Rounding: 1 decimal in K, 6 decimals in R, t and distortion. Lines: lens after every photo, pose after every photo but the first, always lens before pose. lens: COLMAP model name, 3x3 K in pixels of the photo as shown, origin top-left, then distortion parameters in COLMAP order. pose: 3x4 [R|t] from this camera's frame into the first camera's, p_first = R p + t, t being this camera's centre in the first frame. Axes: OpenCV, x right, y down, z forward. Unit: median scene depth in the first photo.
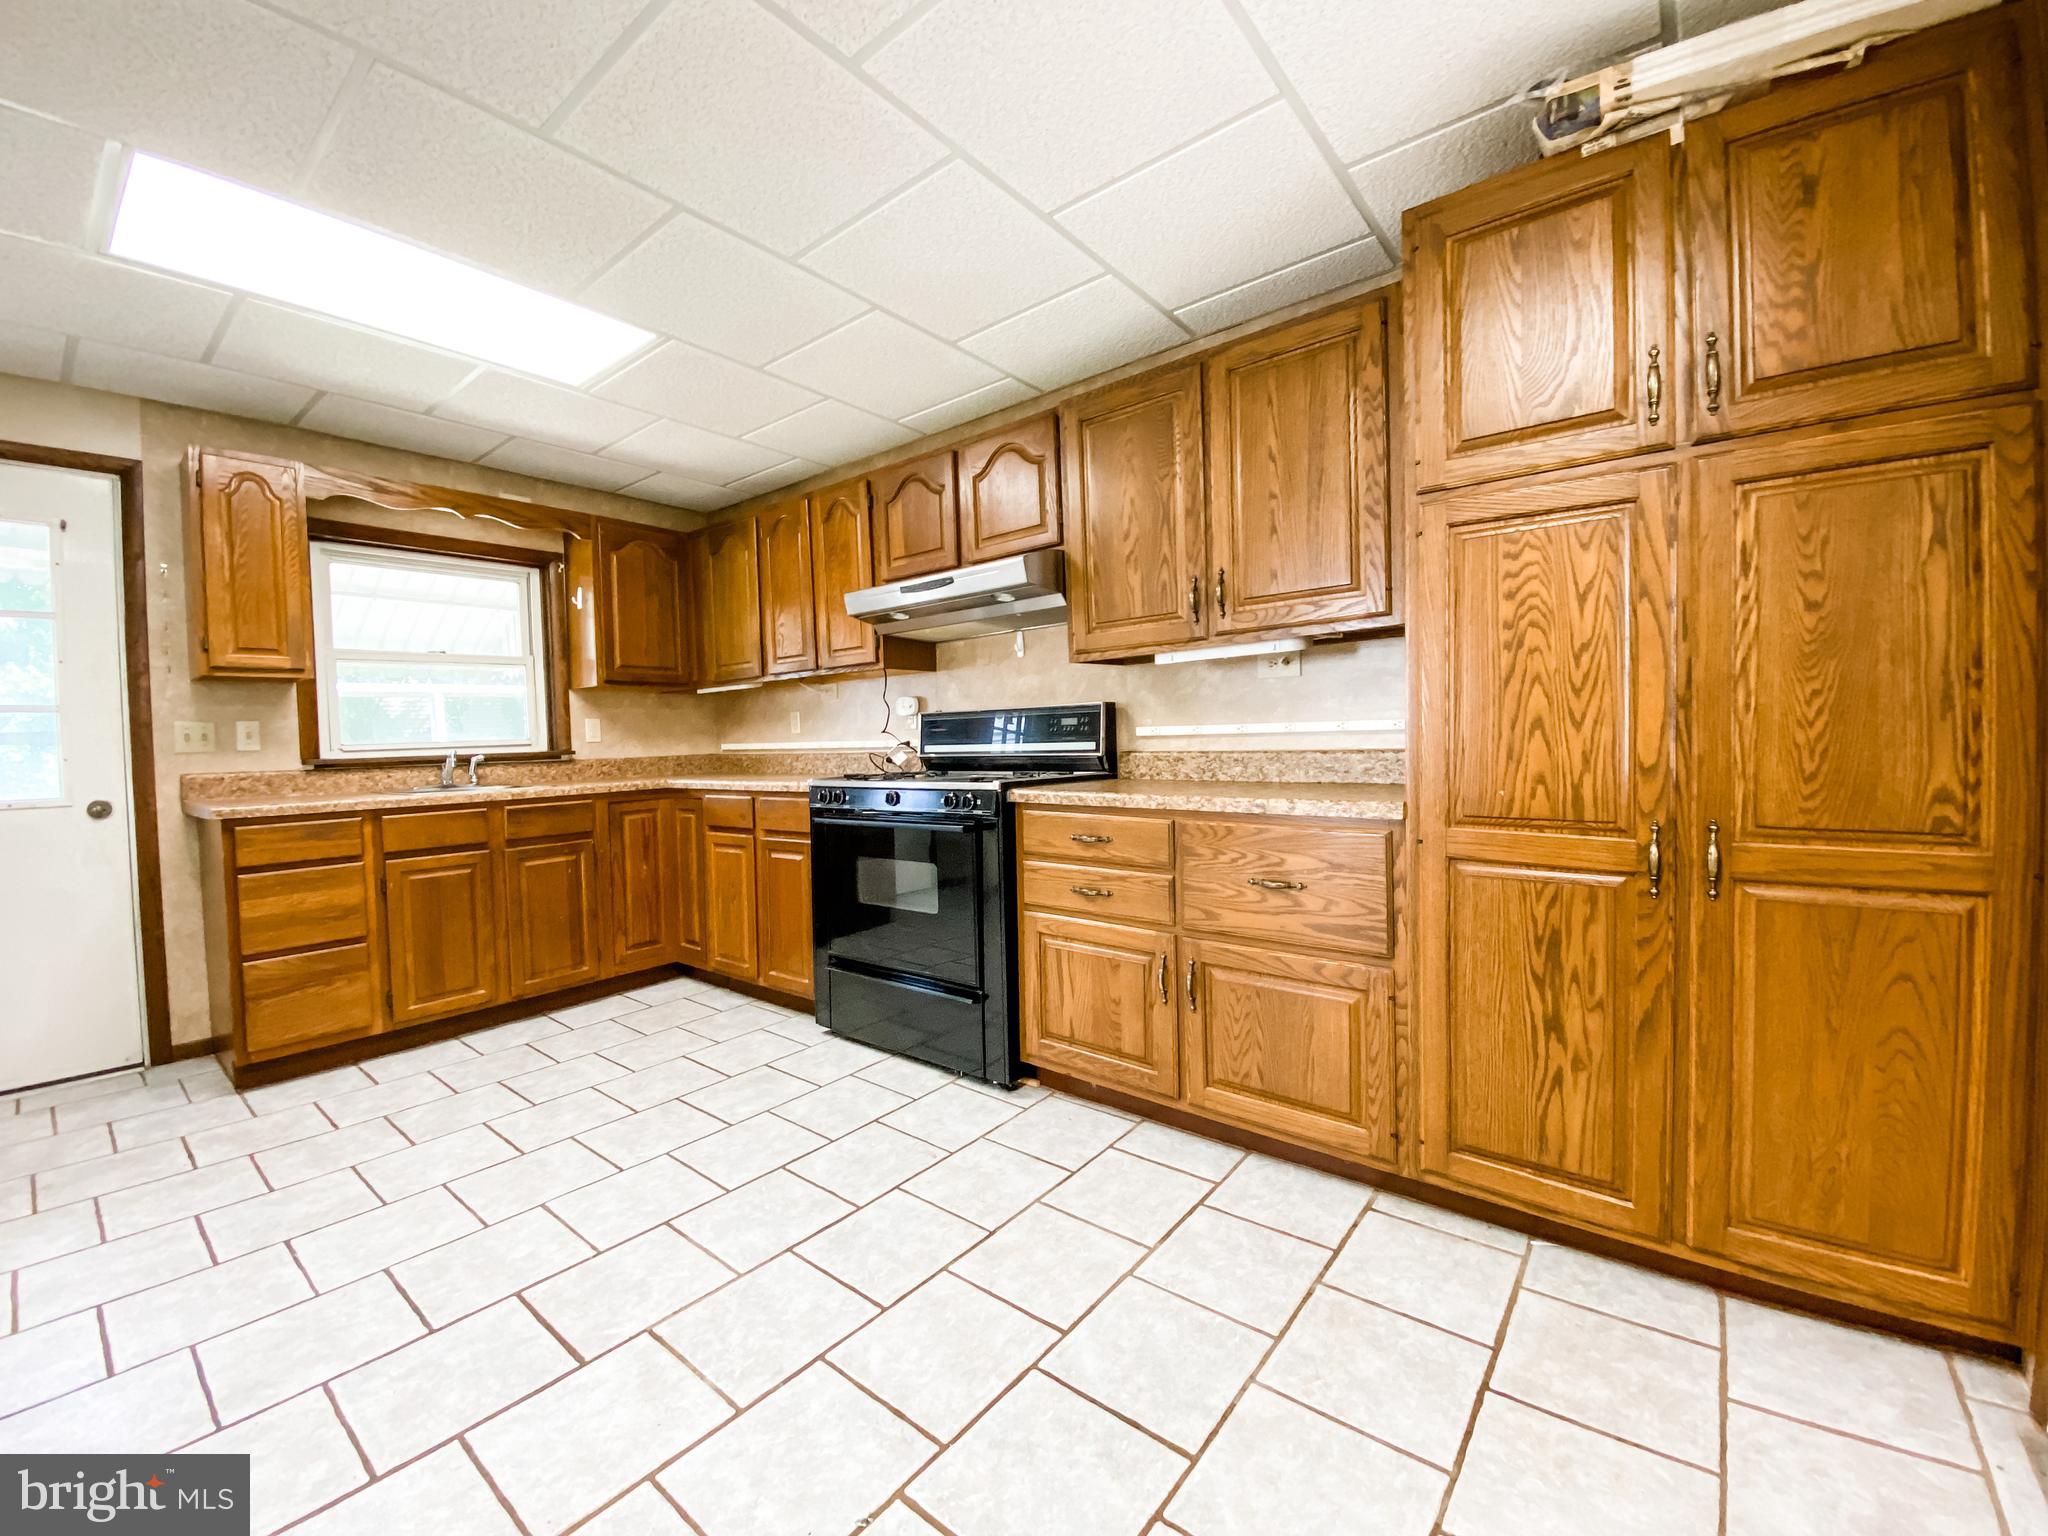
lens RADIAL K [[837.3, 0, 1030.4], [0, 837.3, 762.5], [0, 0, 1]] dist [-0.002780, -0.004869]
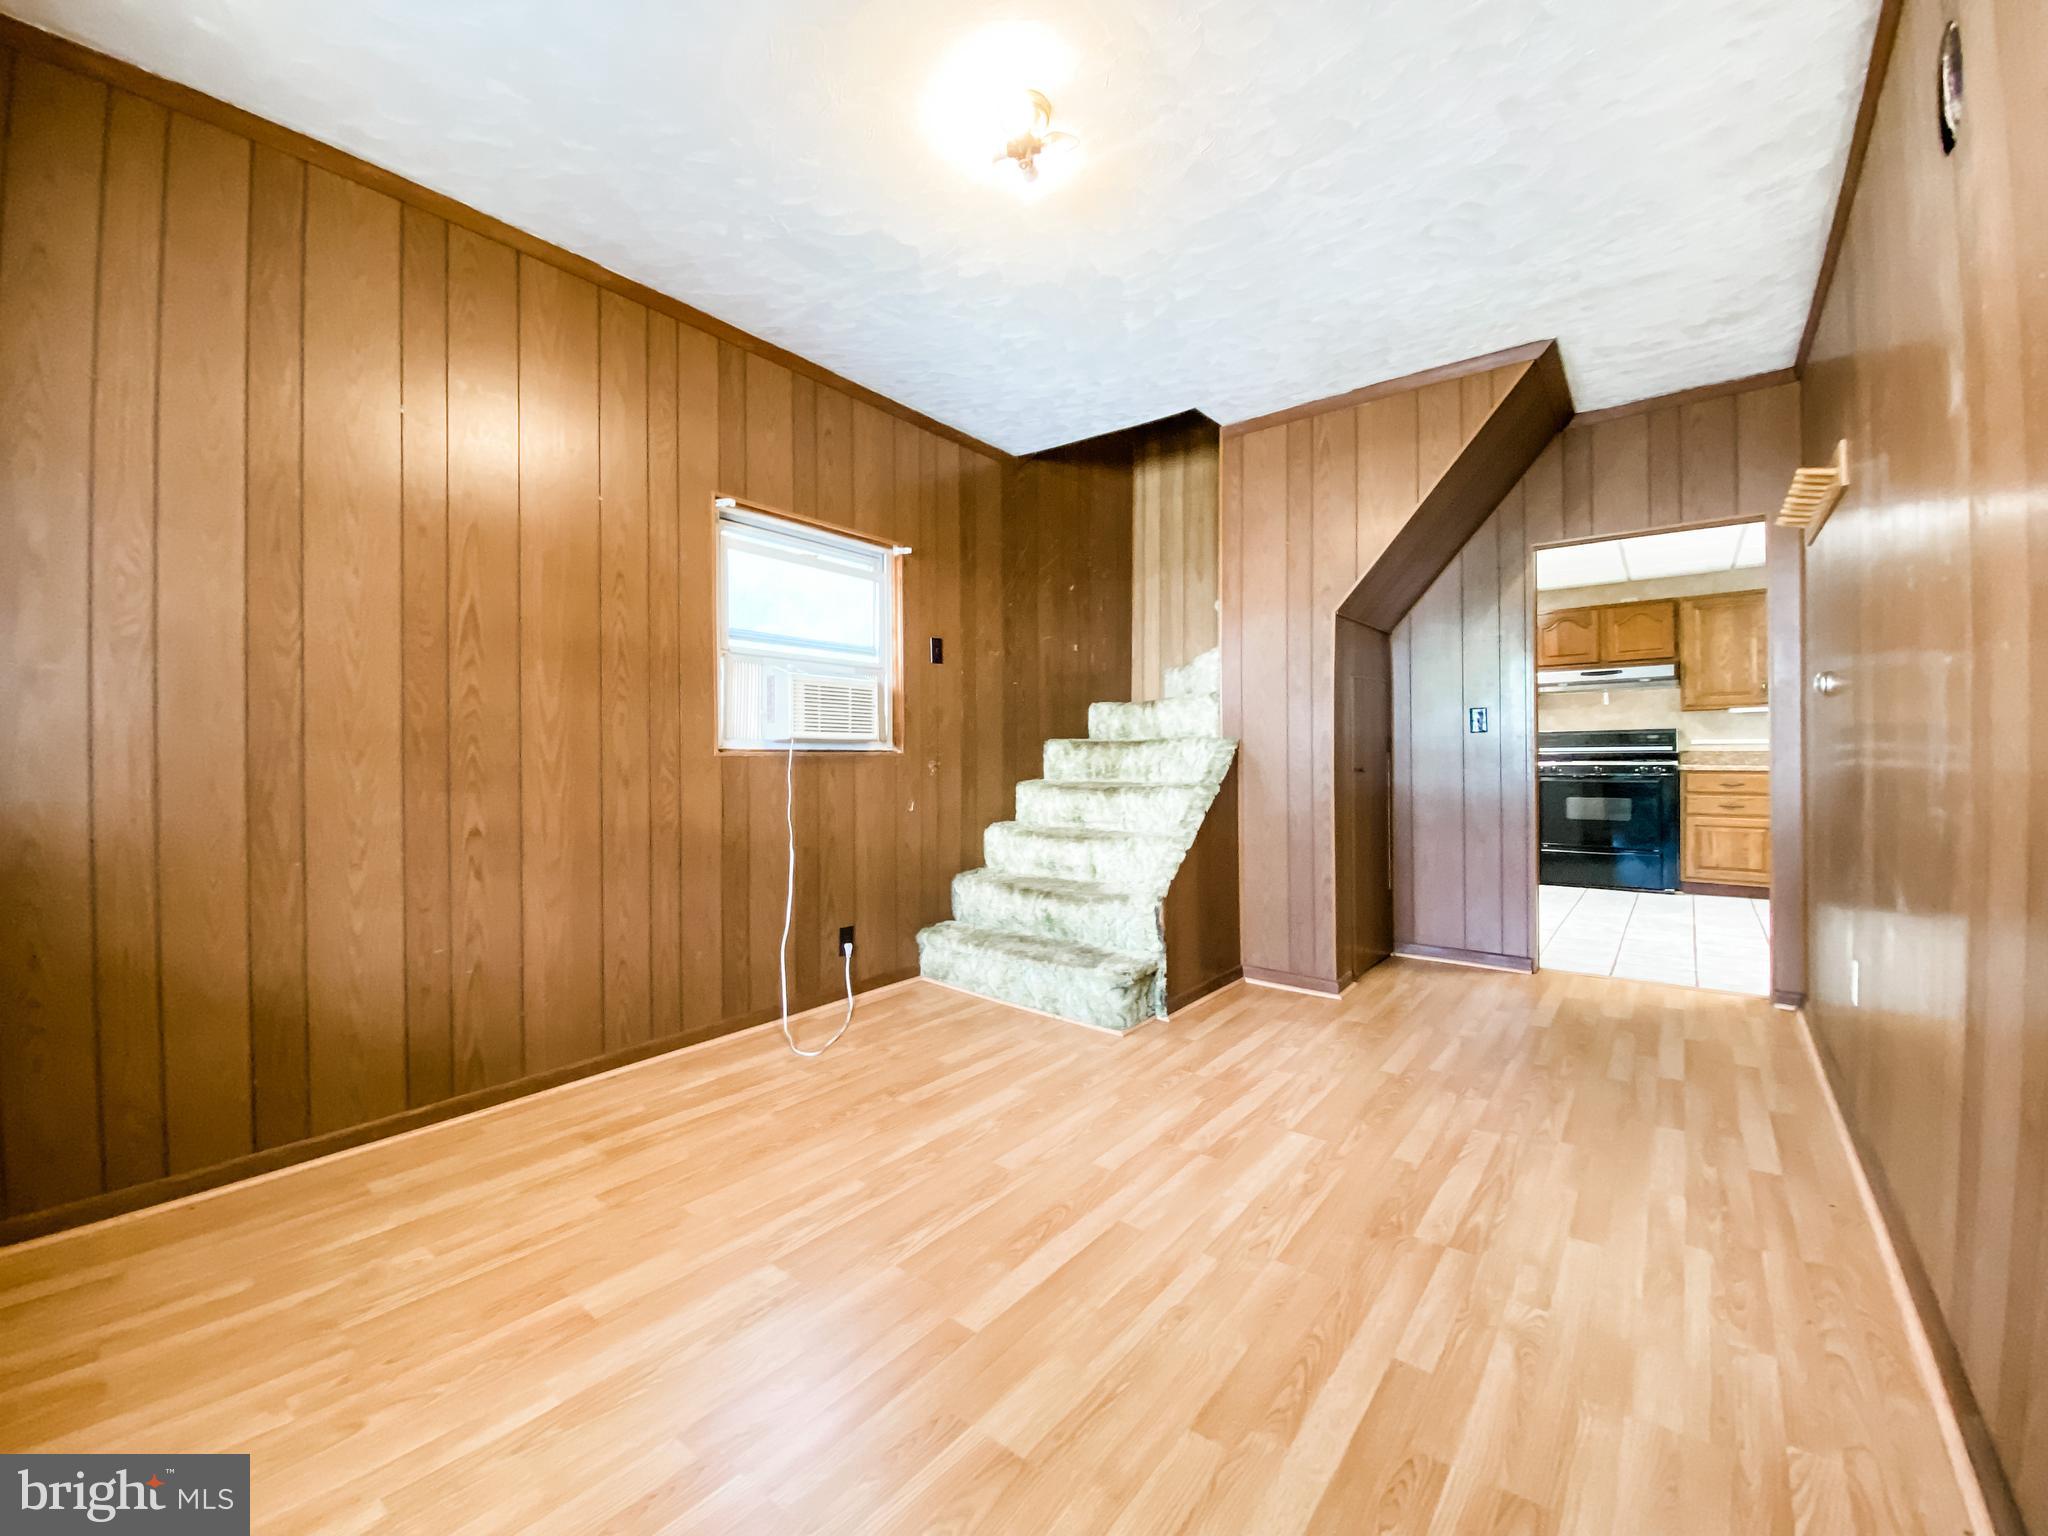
lens RADIAL K [[837.3, 0, 1018.7], [0, 837.3, 760.0], [0, 0, 1]] dist [-0.002780, -0.004869]
pose [[0.999951, 0.009896, 0.000004, -1.876272], [-0.009893, 0.999641, -0.024918, 0.095228], [-0.000251, 0.024917, 0.999689, -1.346630]]
